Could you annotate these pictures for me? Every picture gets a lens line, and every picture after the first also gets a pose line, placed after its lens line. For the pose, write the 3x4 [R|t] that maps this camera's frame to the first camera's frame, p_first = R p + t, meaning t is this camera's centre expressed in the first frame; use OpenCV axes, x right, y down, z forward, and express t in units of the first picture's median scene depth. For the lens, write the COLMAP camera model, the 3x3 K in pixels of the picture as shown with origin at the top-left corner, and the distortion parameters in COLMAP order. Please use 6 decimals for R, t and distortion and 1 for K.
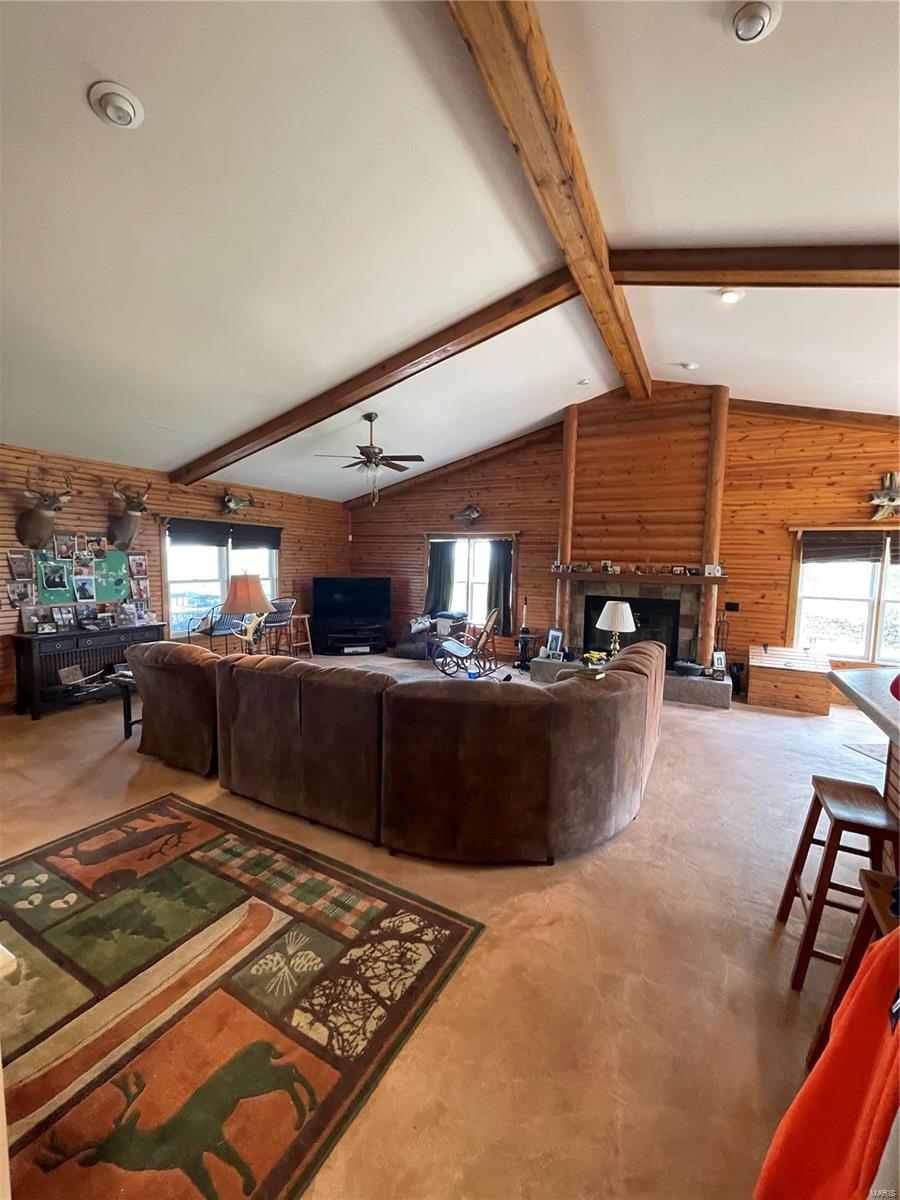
lens RADIAL K [[482.8, 0, 452.8], [0, 482.8, 597.3], [0, 0, 1]] dist [-0.001932, 0.000449]
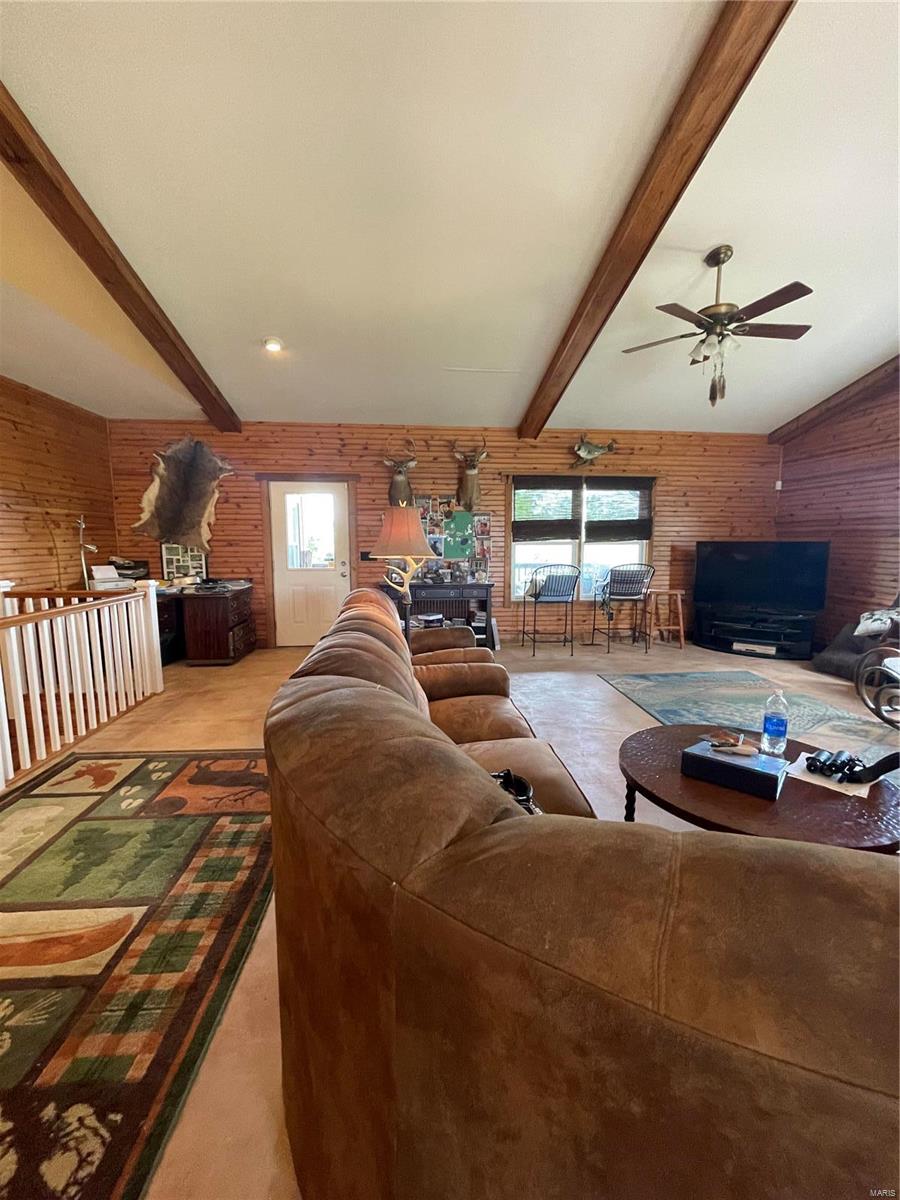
lens RADIAL K [[482.8, 0, 453.9], [0, 482.8, 598.8], [0, 0, 1]] dist [-0.001932, 0.000449]
pose [[0.552636, 0.081537, -0.829424, 0.178894], [-0.053598, 0.996620, 0.062261, 0.029121], [0.831697, 0.010048, 0.555138, 0.402943]]
